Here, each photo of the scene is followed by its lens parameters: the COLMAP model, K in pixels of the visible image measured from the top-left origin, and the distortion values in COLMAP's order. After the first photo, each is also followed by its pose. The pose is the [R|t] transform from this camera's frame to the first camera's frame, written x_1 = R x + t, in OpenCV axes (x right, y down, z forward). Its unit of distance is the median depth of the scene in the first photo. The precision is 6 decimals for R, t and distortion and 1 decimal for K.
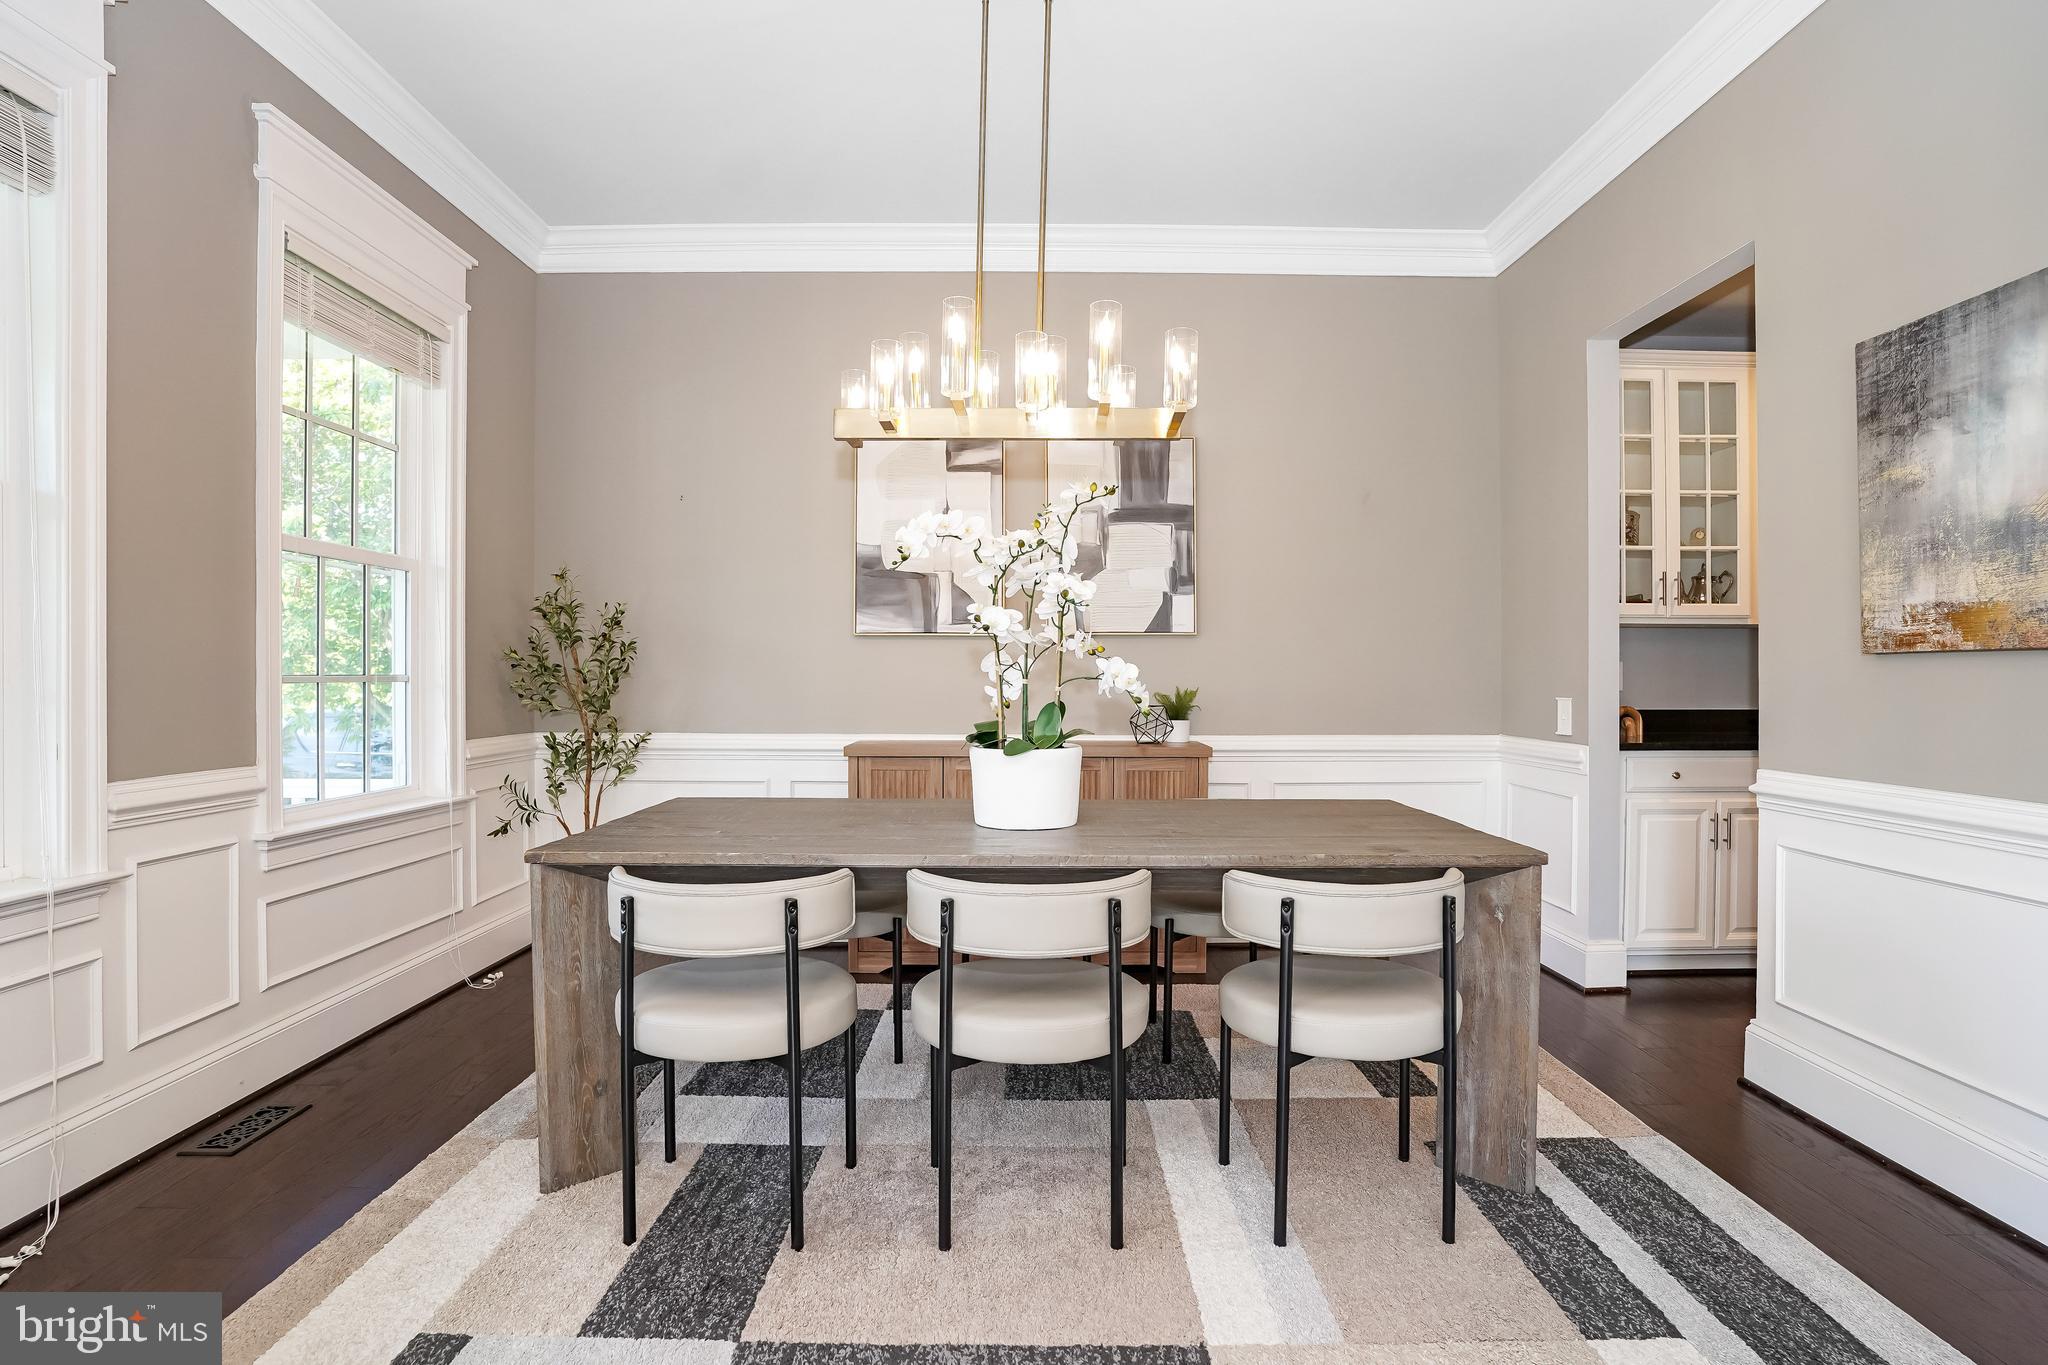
lens RADIAL K [[1046.5, 0, 1024.0], [0, 1046.5, 682.5], [0, 0, 1]] dist [-0.079275, 0.036240]
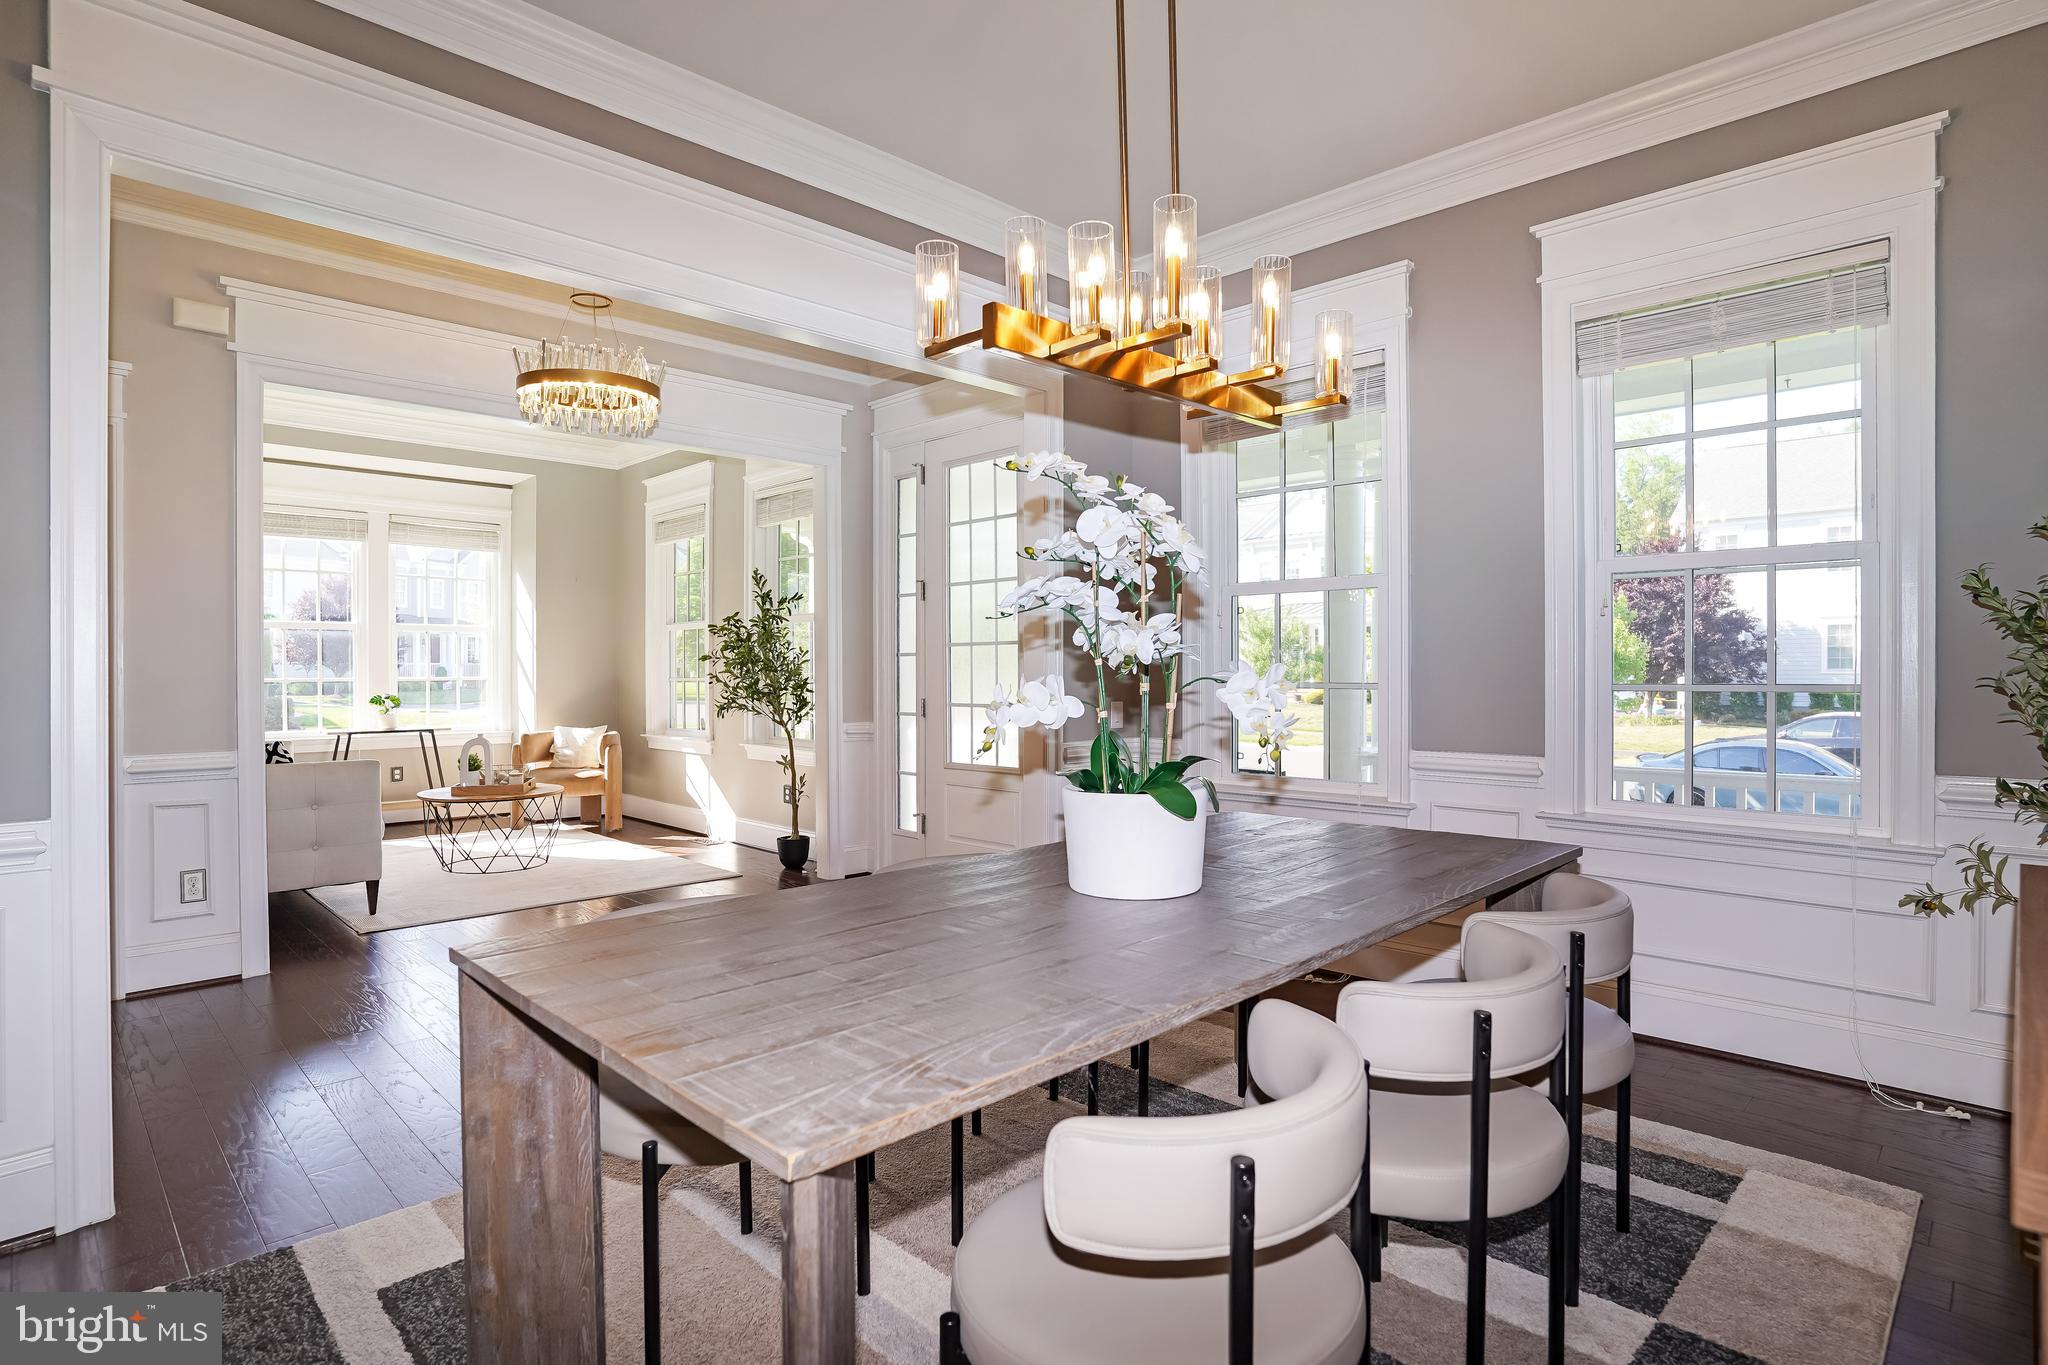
lens RADIAL K [[1034.5, 0, 1024.0], [0, 1034.5, 682.5], [0, 0, 1]] dist [-0.076883, 0.031560]
pose [[-0.703126, 0.012222, -0.710960, 0.595077], [0.001486, 0.999875, 0.015719, -0.029574], [0.711064, 0.009996, -0.703057, 1.470091]]
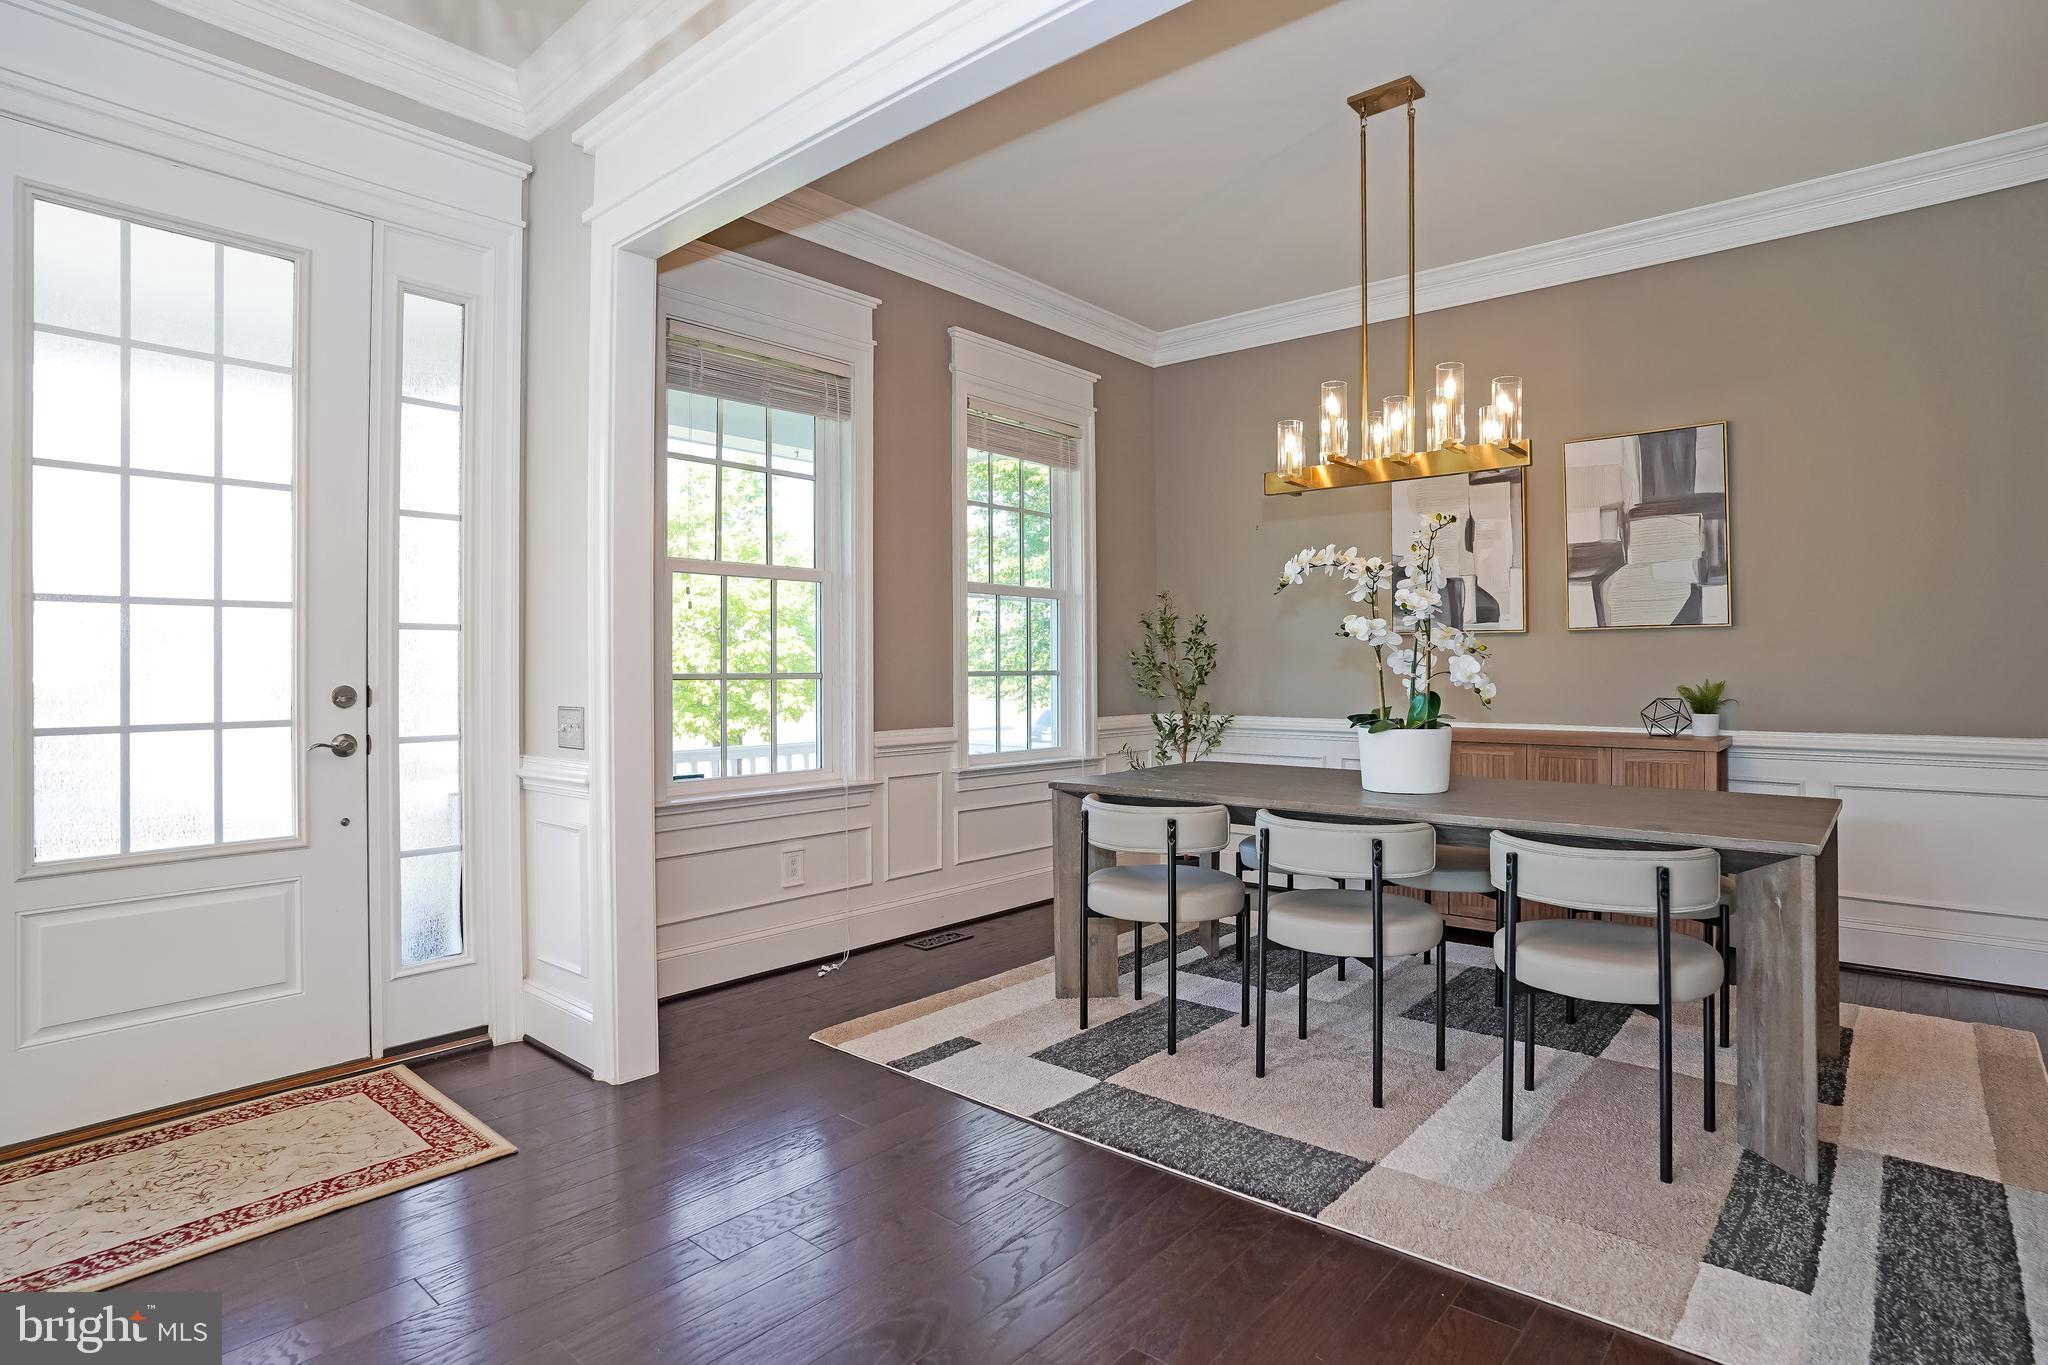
lens RADIAL K [[1060.0, 0, 1027.7], [0, 1060.0, 659.8], [0, 0, 1]] dist [-0.081261, 0.038132]
pose [[0.756183, -0.009555, -0.654291, 0.472773], [0.000839, 0.999907, -0.013633, -0.003418], [0.654360, 0.009760, 0.756120, -0.230599]]
